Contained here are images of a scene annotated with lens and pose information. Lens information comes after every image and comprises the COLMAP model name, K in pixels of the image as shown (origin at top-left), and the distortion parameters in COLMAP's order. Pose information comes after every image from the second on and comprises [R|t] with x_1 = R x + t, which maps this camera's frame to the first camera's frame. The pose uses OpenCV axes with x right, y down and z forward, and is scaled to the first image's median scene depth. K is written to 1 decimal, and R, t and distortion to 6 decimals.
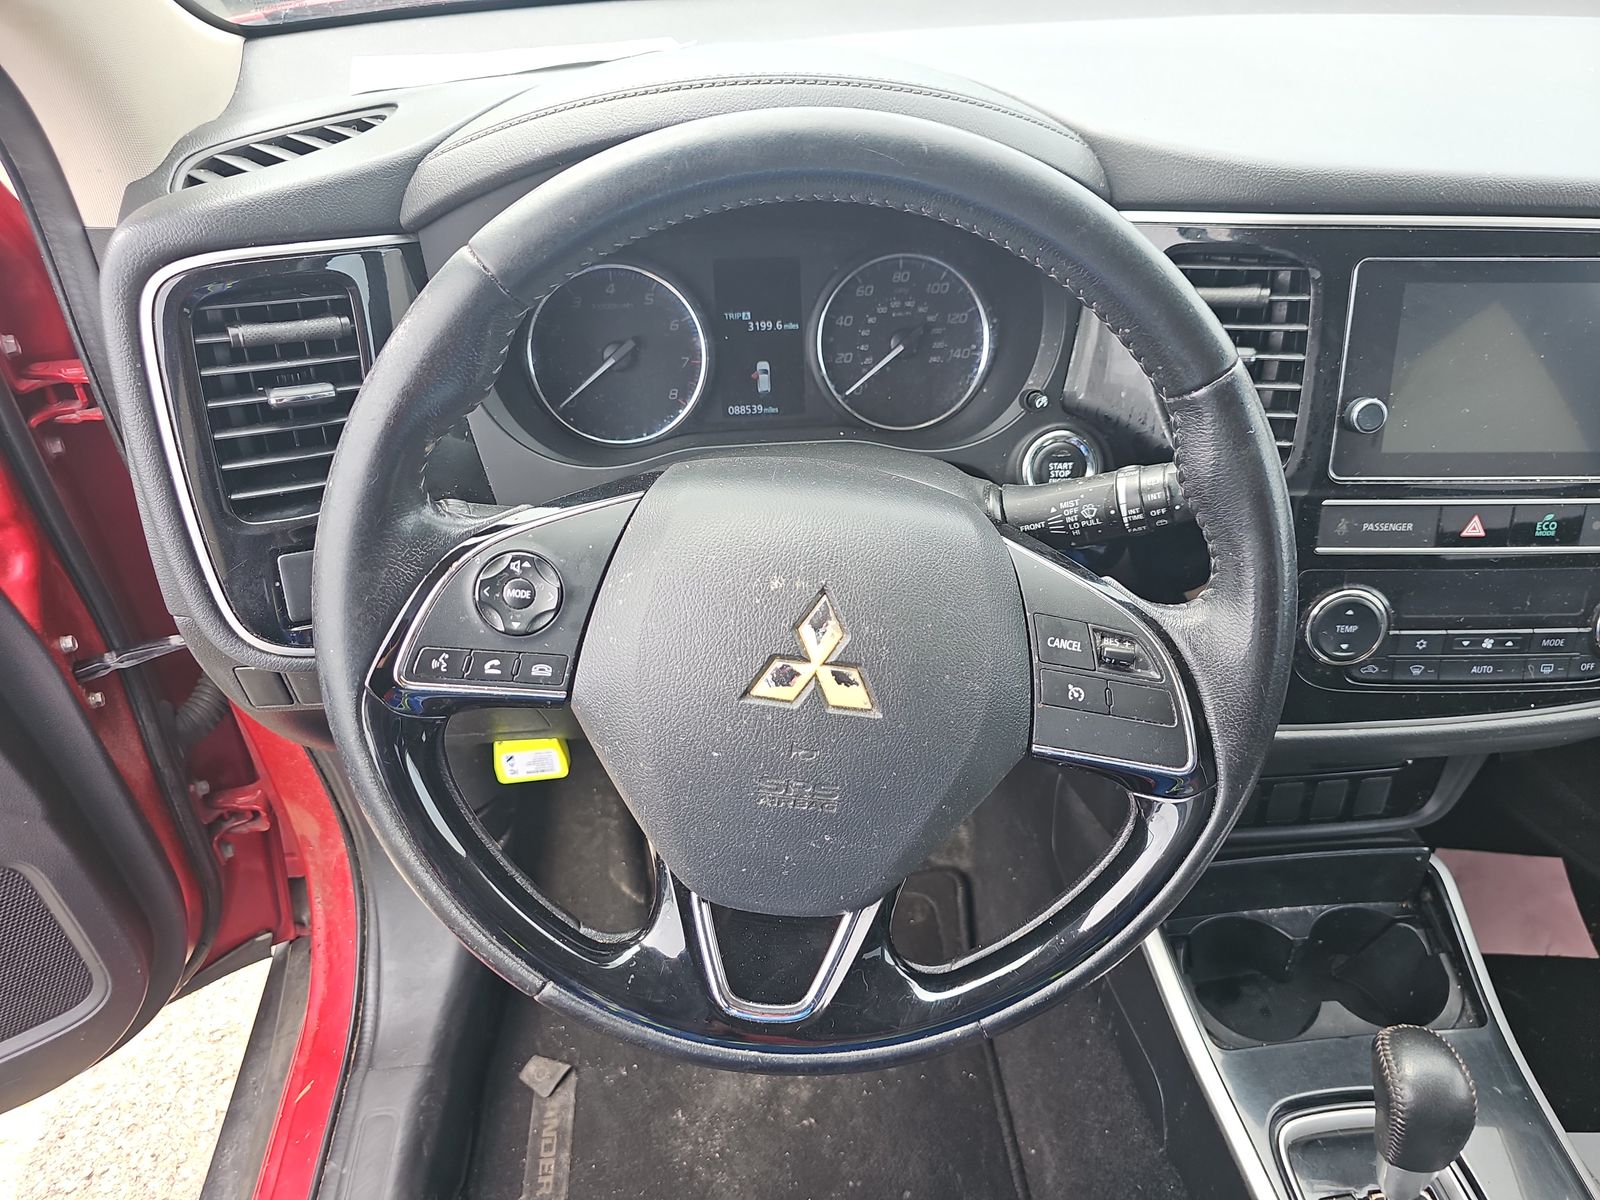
lens RADIAL K [[1080.9, 0, 797.4], [0, 1080.9, 610.7], [0, 0, 1]] dist [0.022005, -0.007926]
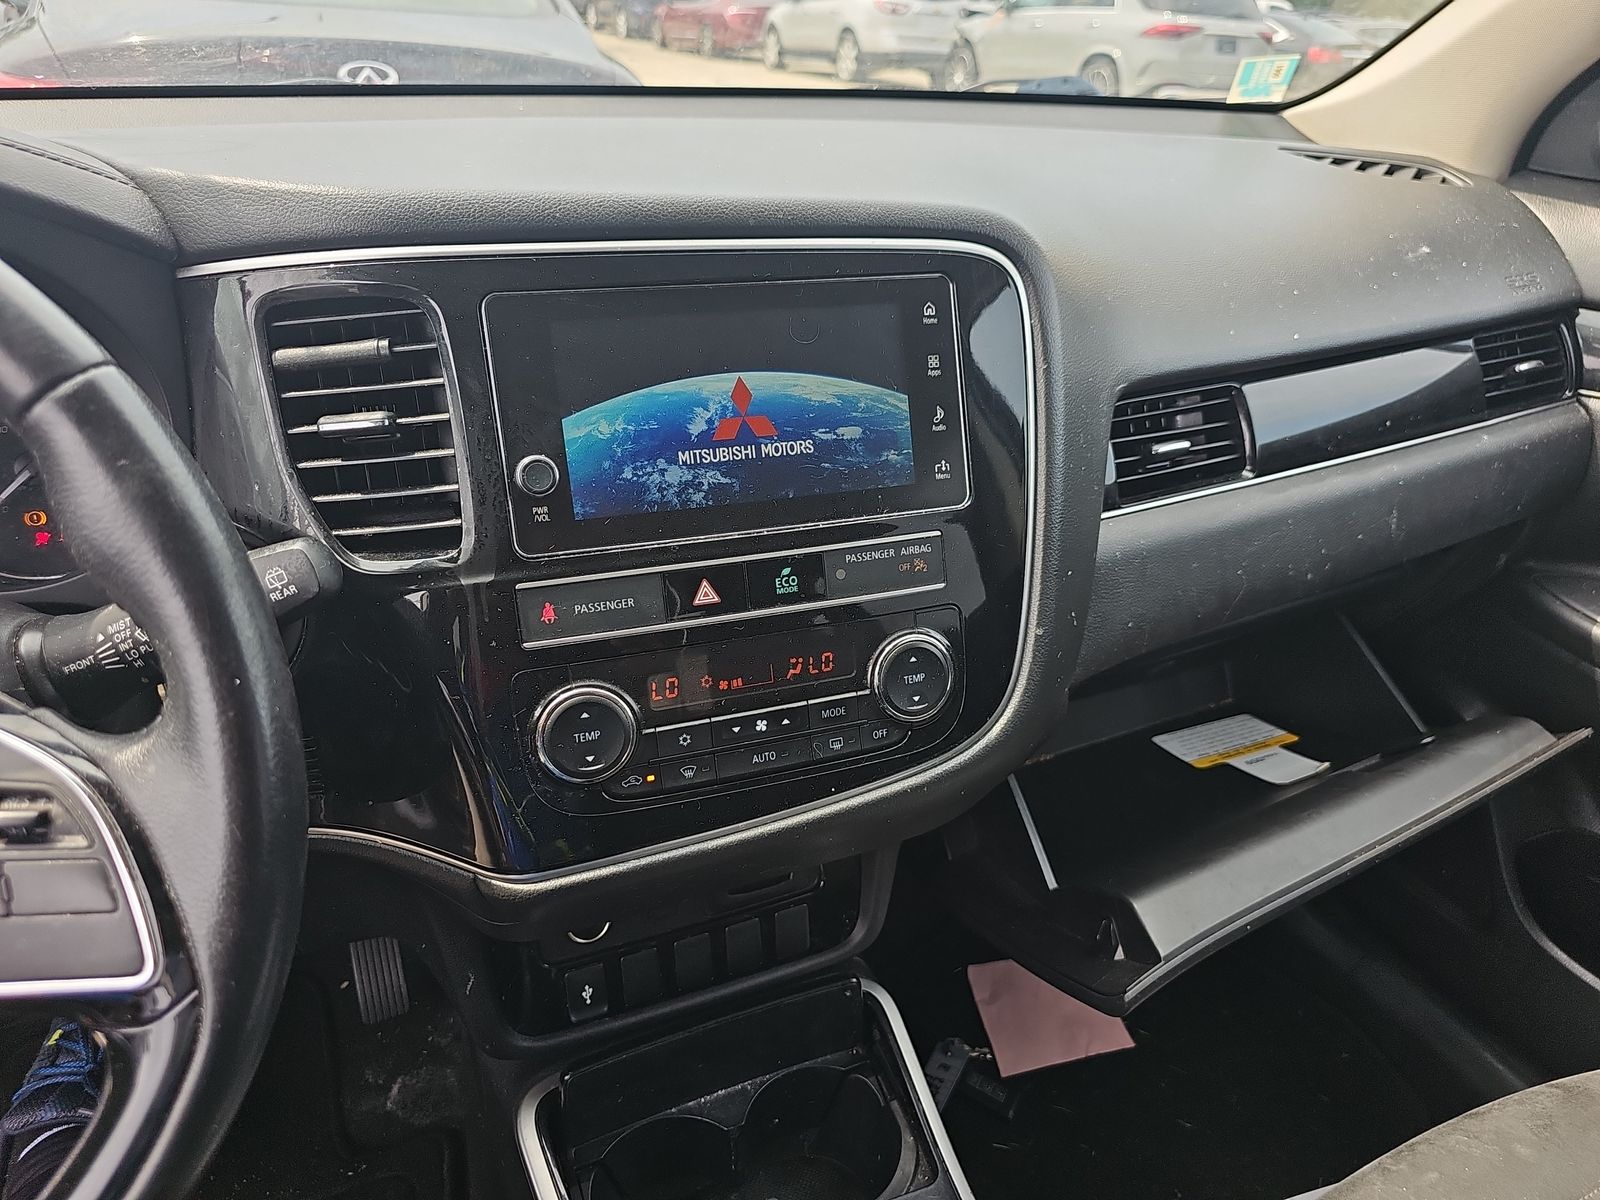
lens RADIAL K [[1080.9, 0, 800.0], [0, 1080.9, 609.0], [0, 0, 1]] dist [0.022005, -0.007926]
pose [[0.950420, -0.132213, 0.281462, 0.387914], [0.182153, 0.970280, -0.159305, 0.072358], [-0.252035, 0.202676, 0.946256, 0.155060]]
